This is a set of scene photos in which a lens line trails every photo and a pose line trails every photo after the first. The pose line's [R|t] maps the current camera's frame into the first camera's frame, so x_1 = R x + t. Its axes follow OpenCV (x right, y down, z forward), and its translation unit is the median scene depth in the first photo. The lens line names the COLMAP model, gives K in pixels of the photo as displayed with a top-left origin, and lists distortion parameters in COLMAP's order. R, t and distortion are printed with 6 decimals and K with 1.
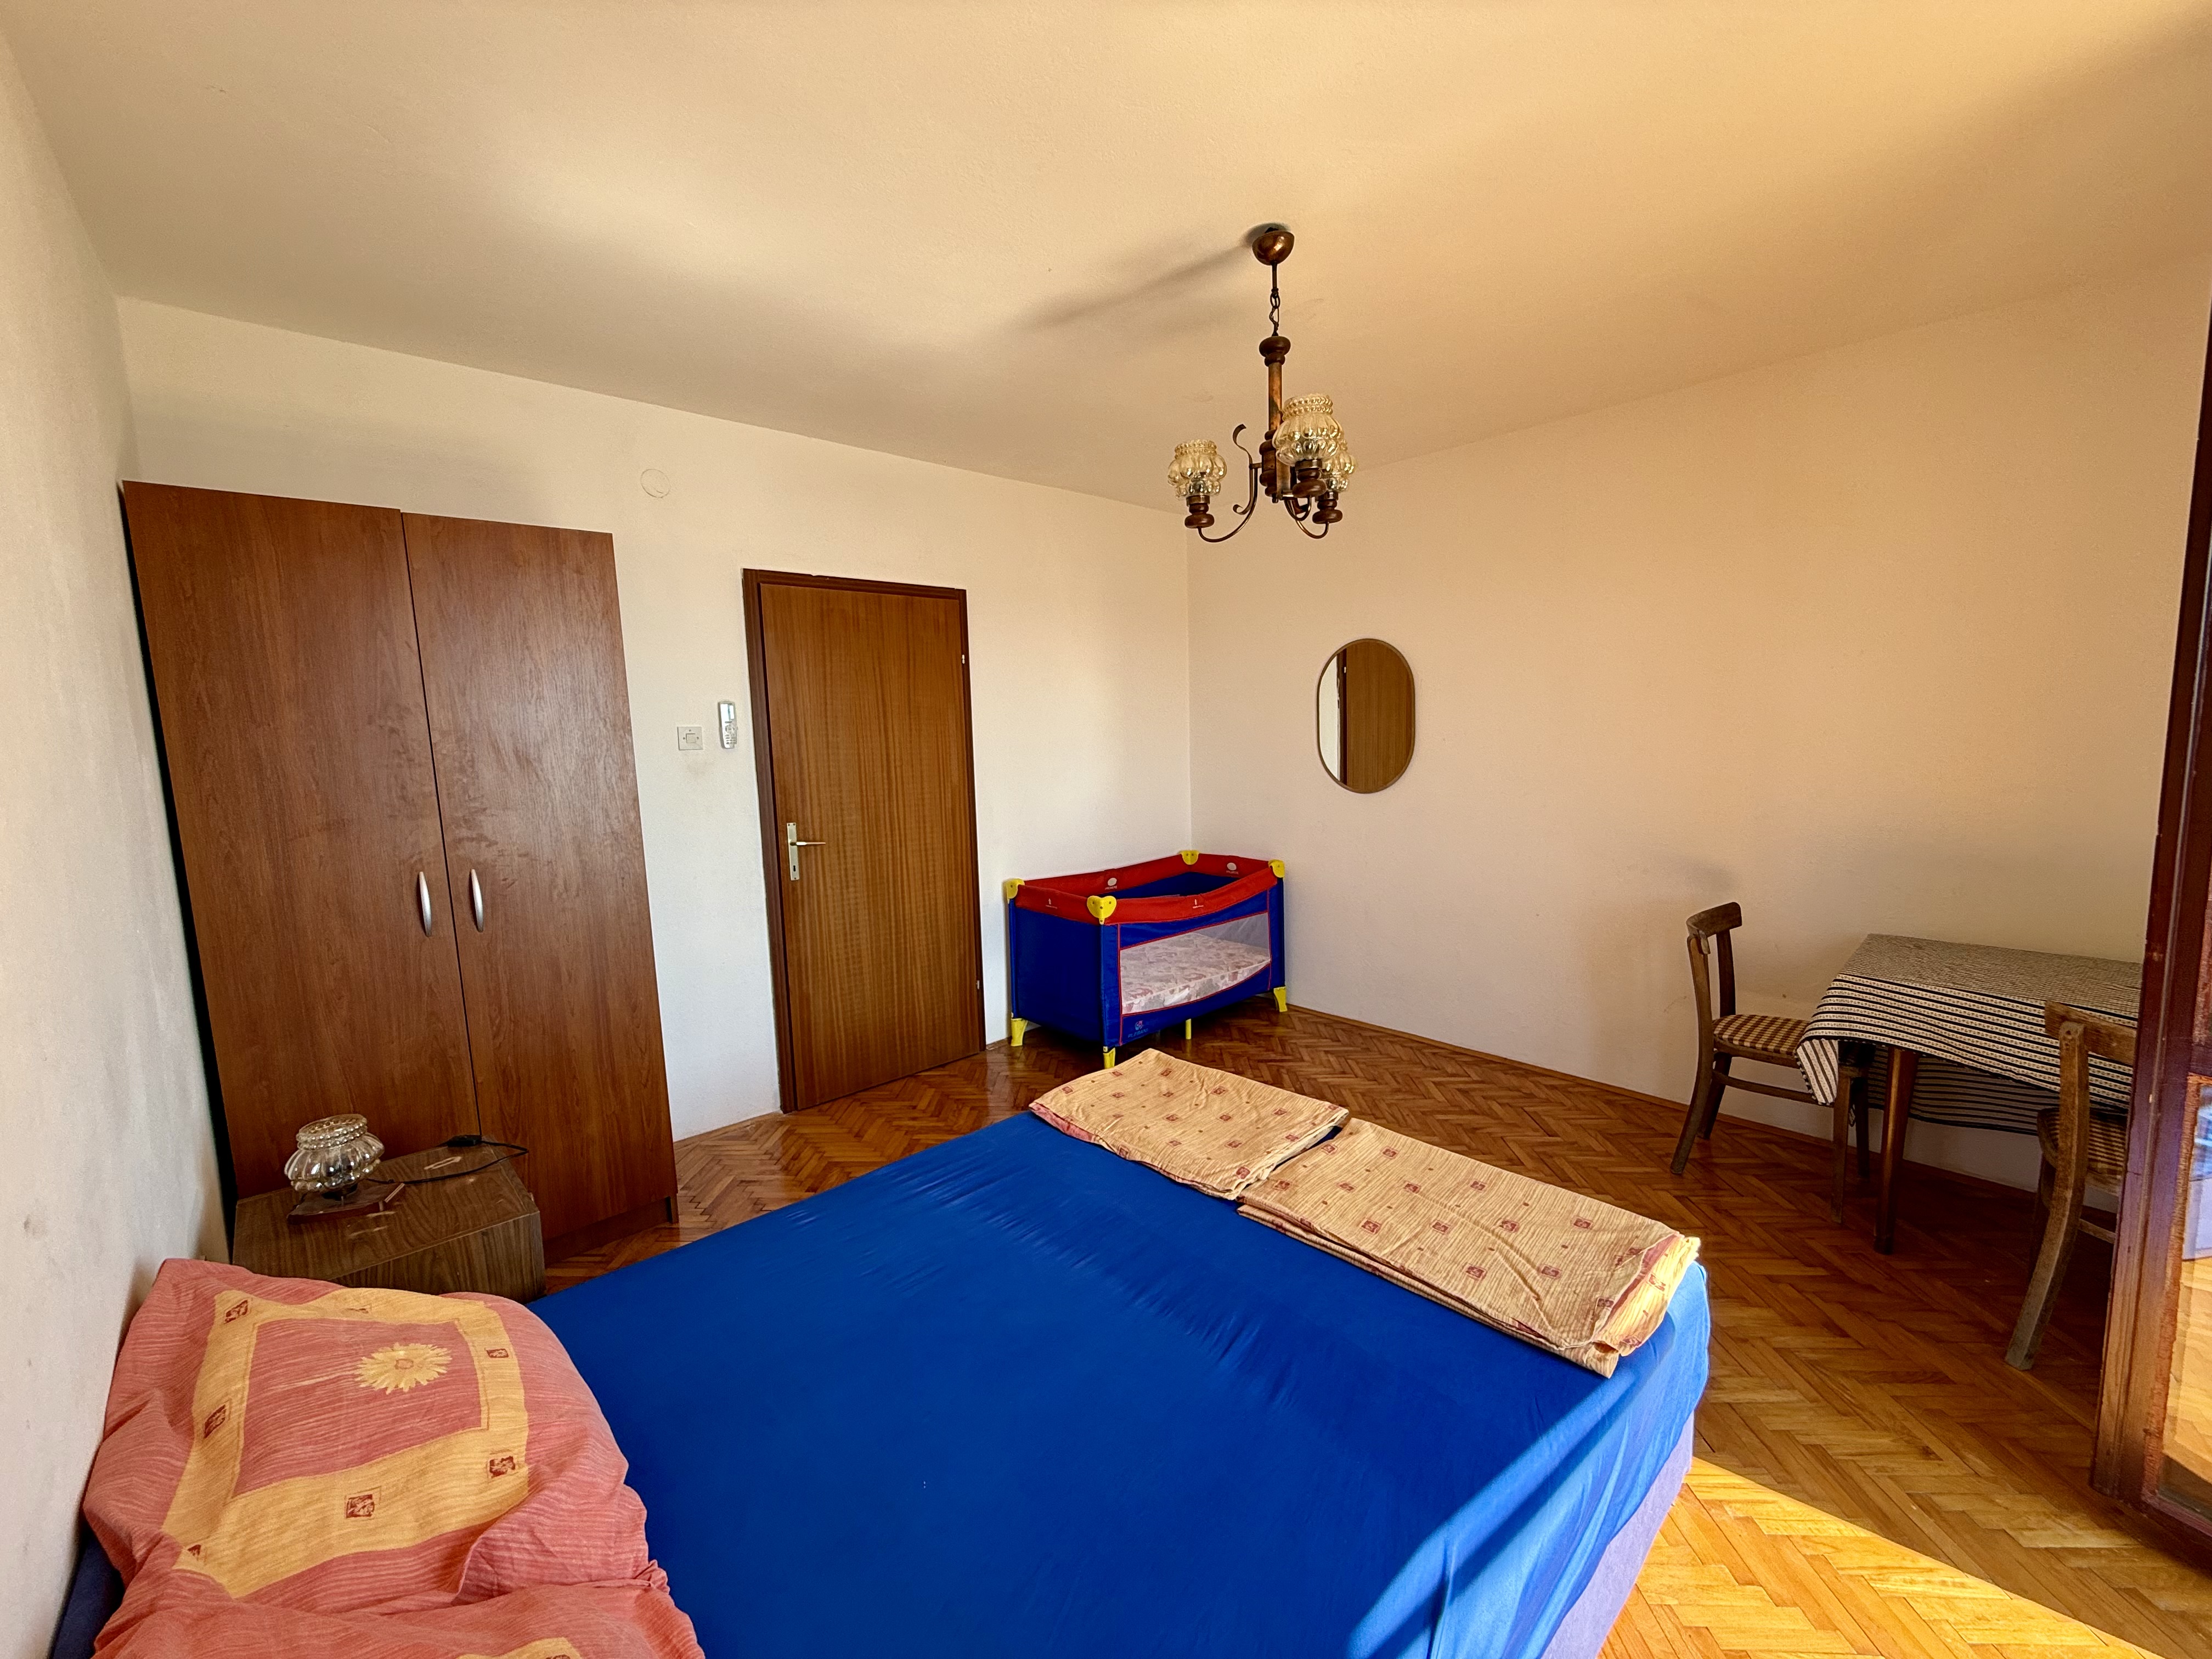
lens RADIAL K [[893.2, 0, 1093.7], [0, 893.2, 827.1], [0, 0, 1]] dist [0.001559, 0.000130]
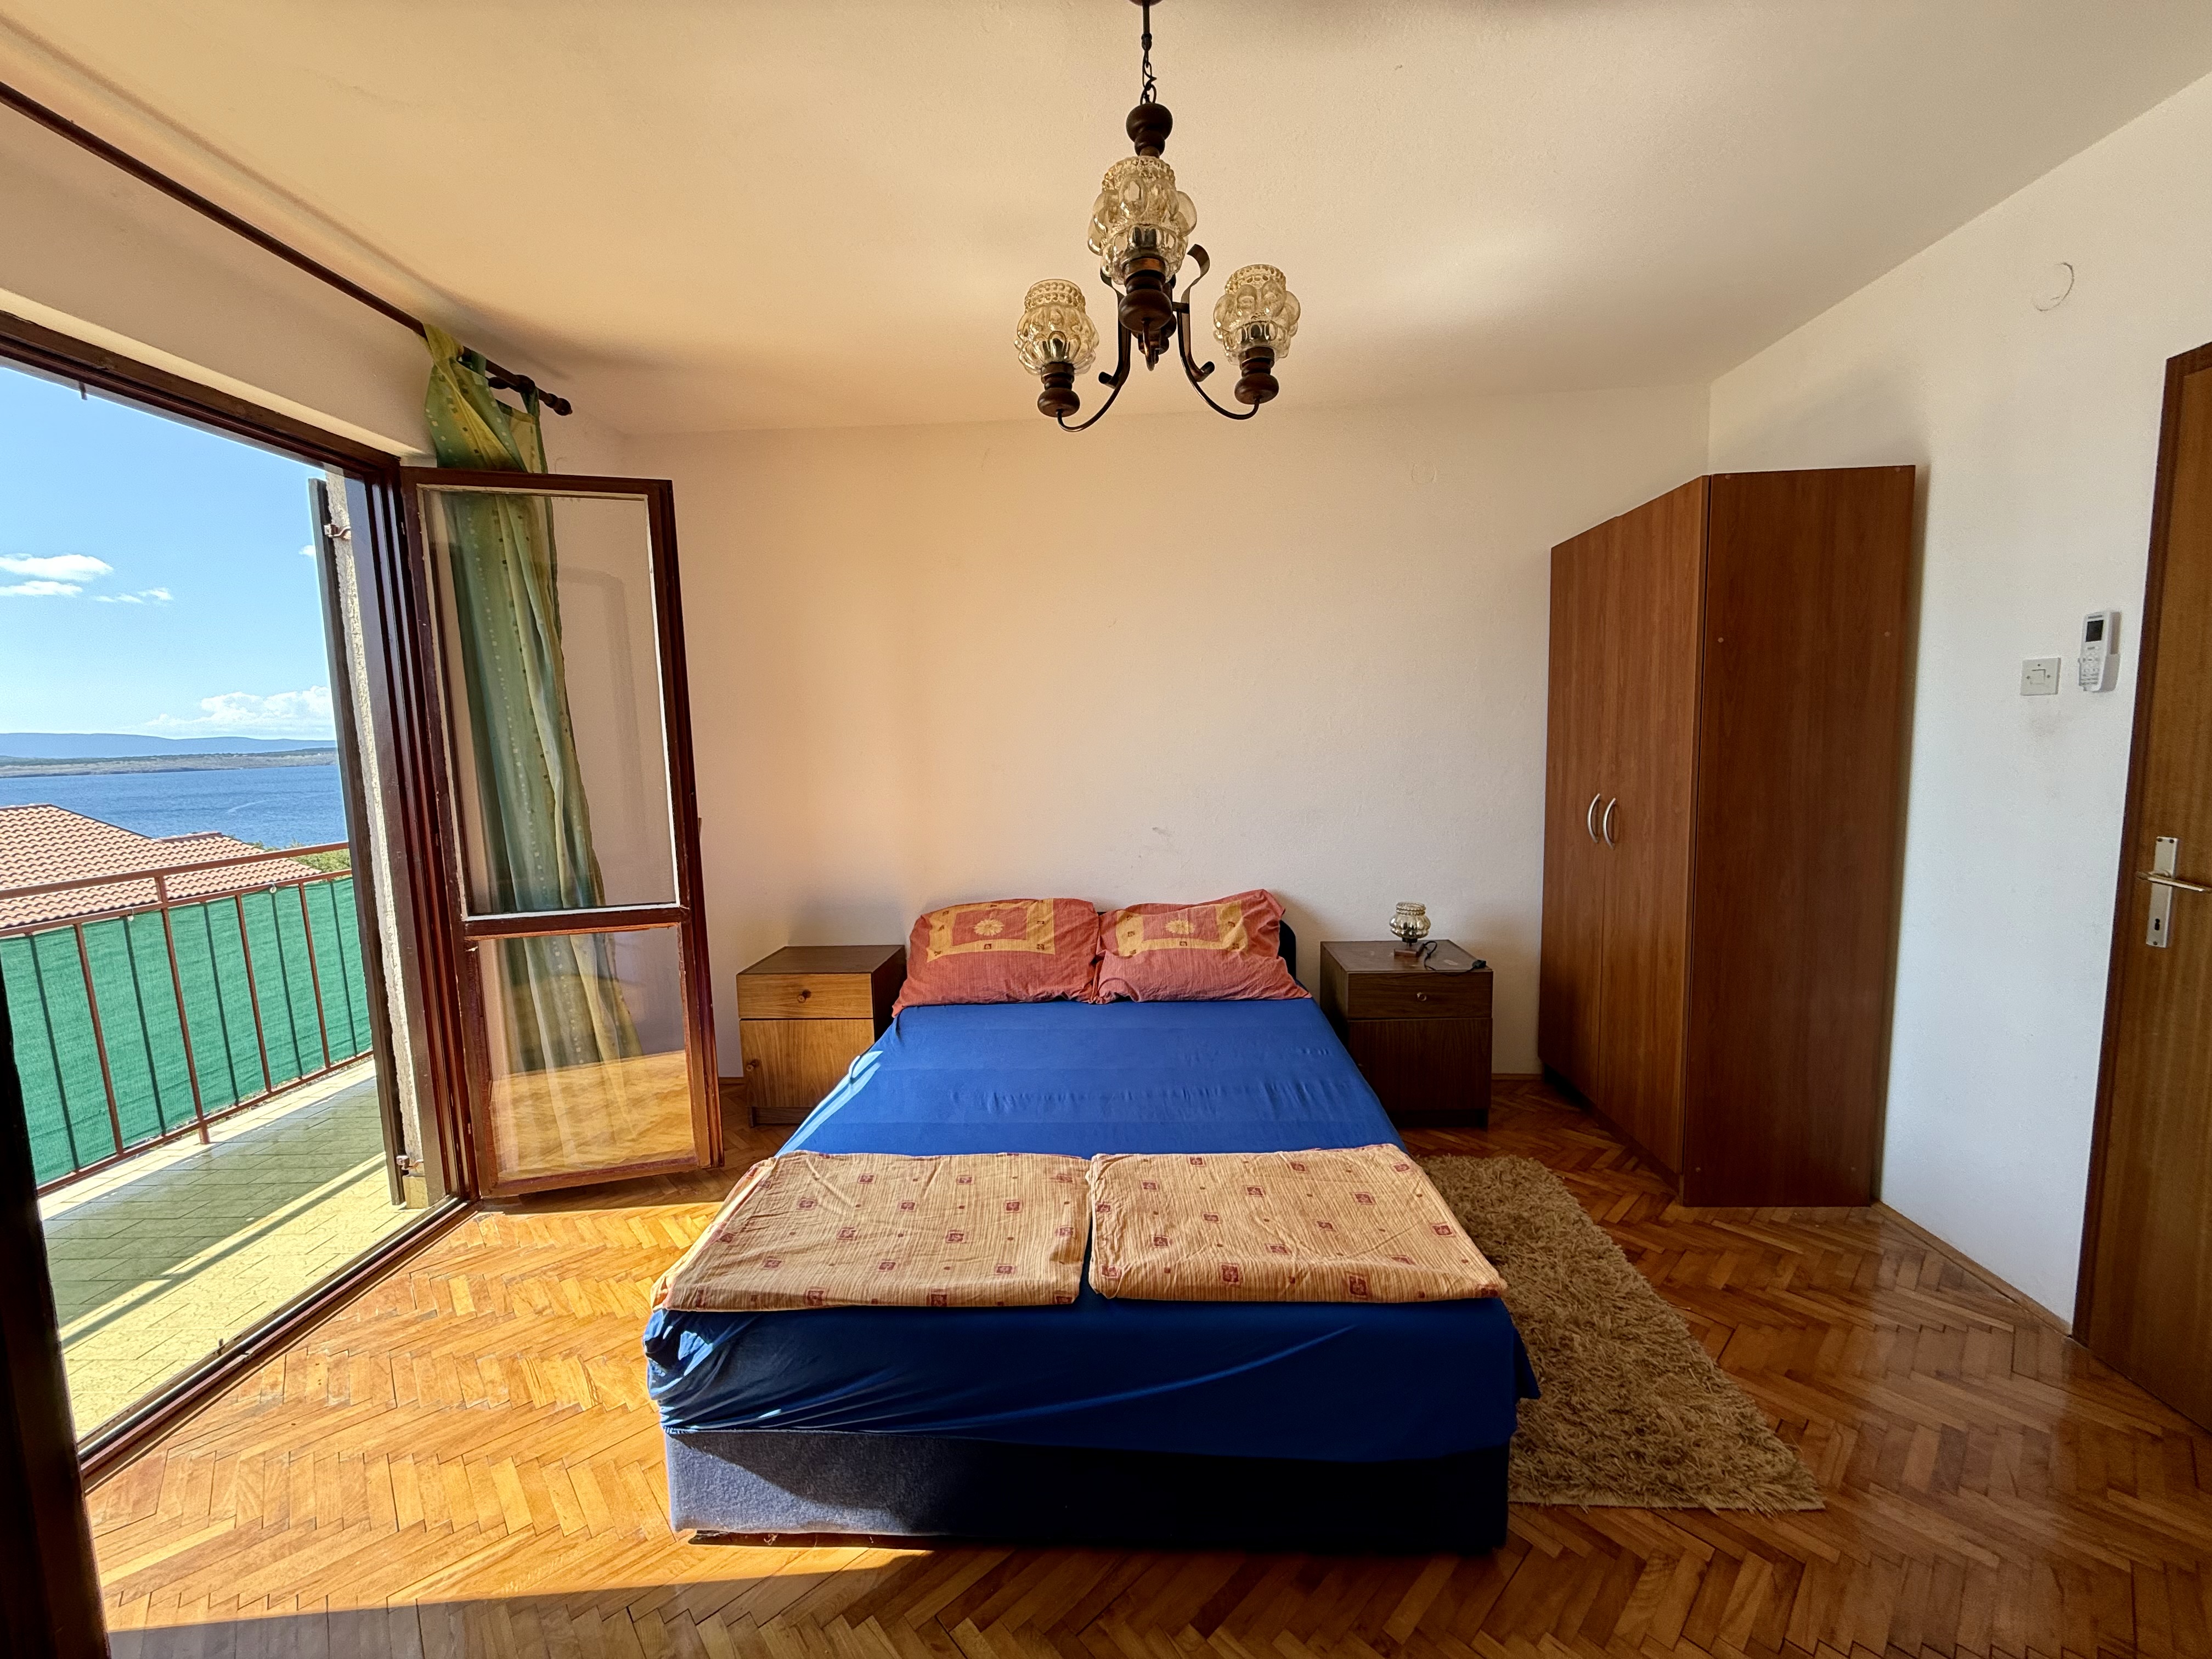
lens RADIAL K [[880.6, 0, 1102.5], [0, 880.6, 828.8], [0, 0, 1]] dist [0.000462, 0.000199]
pose [[-0.704601, 0.124453, -0.698605, 0.451046], [-0.033485, 0.977572, 0.207923, -0.094612], [0.708813, 0.169895, -0.684631, 0.909134]]
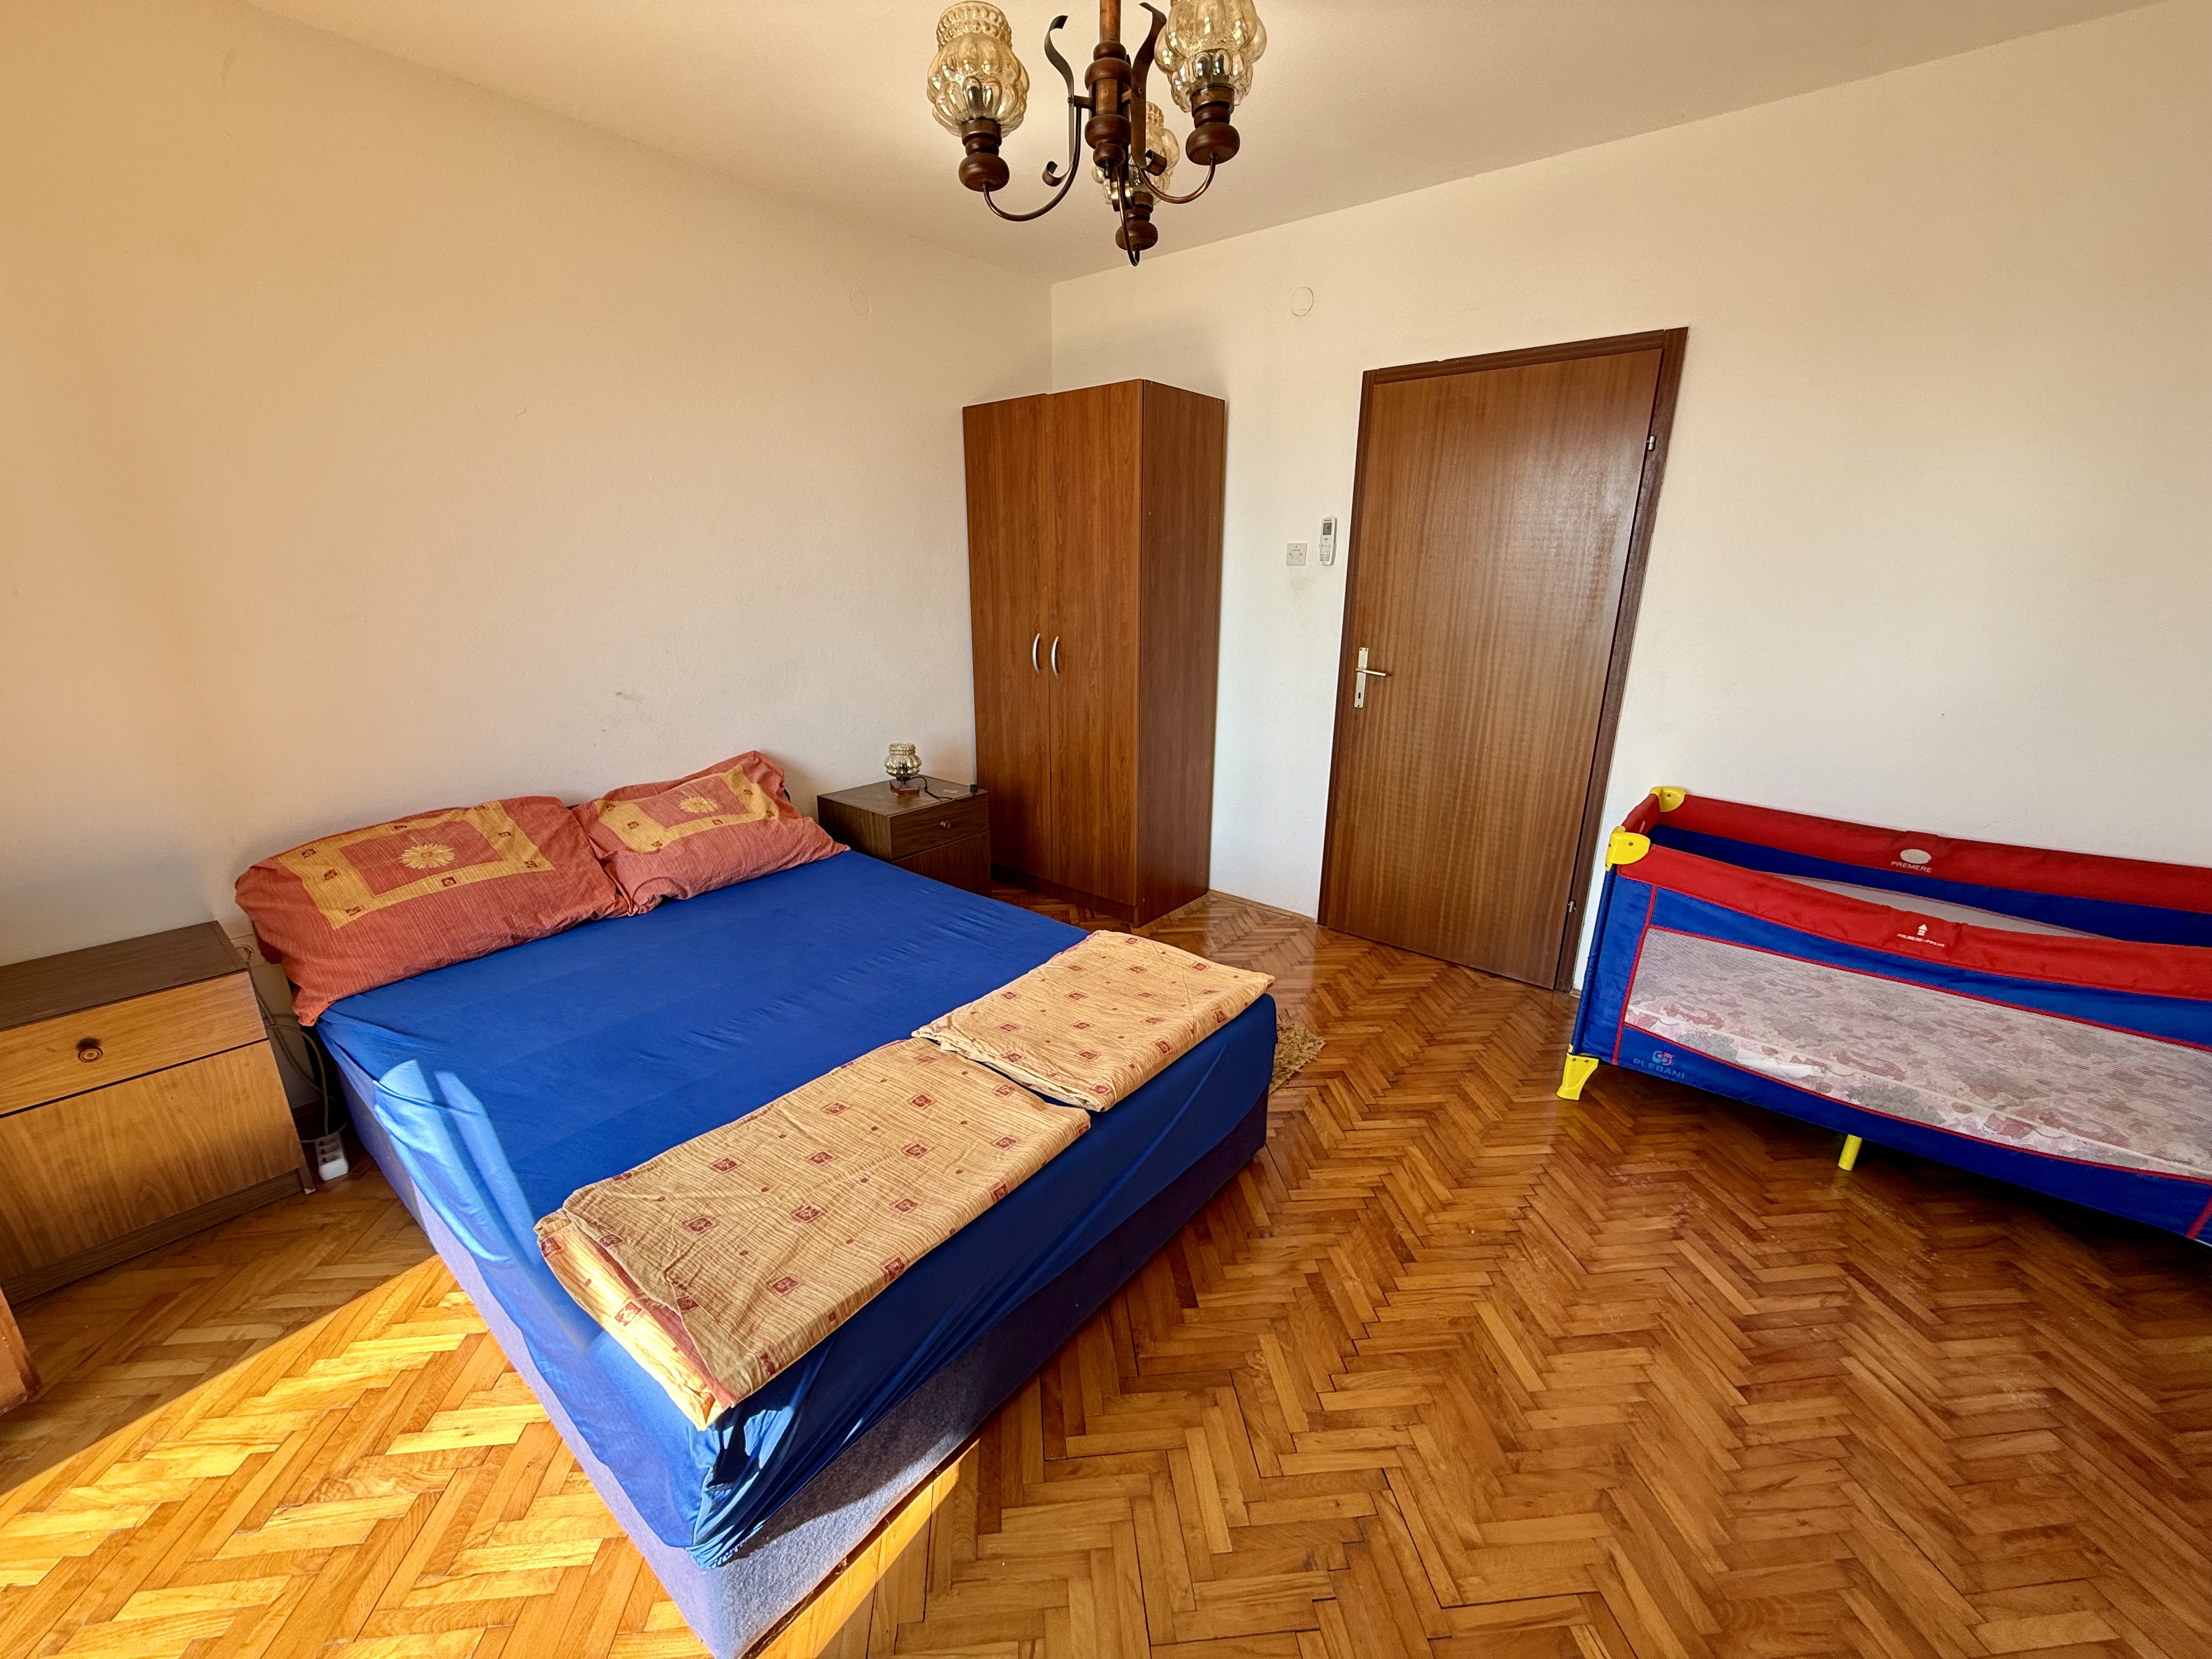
lens RADIAL K [[880.6, 0, 1102.5], [0, 880.6, 828.8], [0, 0, 1]] dist [0.000462, 0.000199]
pose [[0.152060, 0.313099, -0.937468, 0.572854], [-0.125431, 0.946942, 0.295918, -0.065488], [0.980380, 0.072591, 0.183264, 0.559518]]
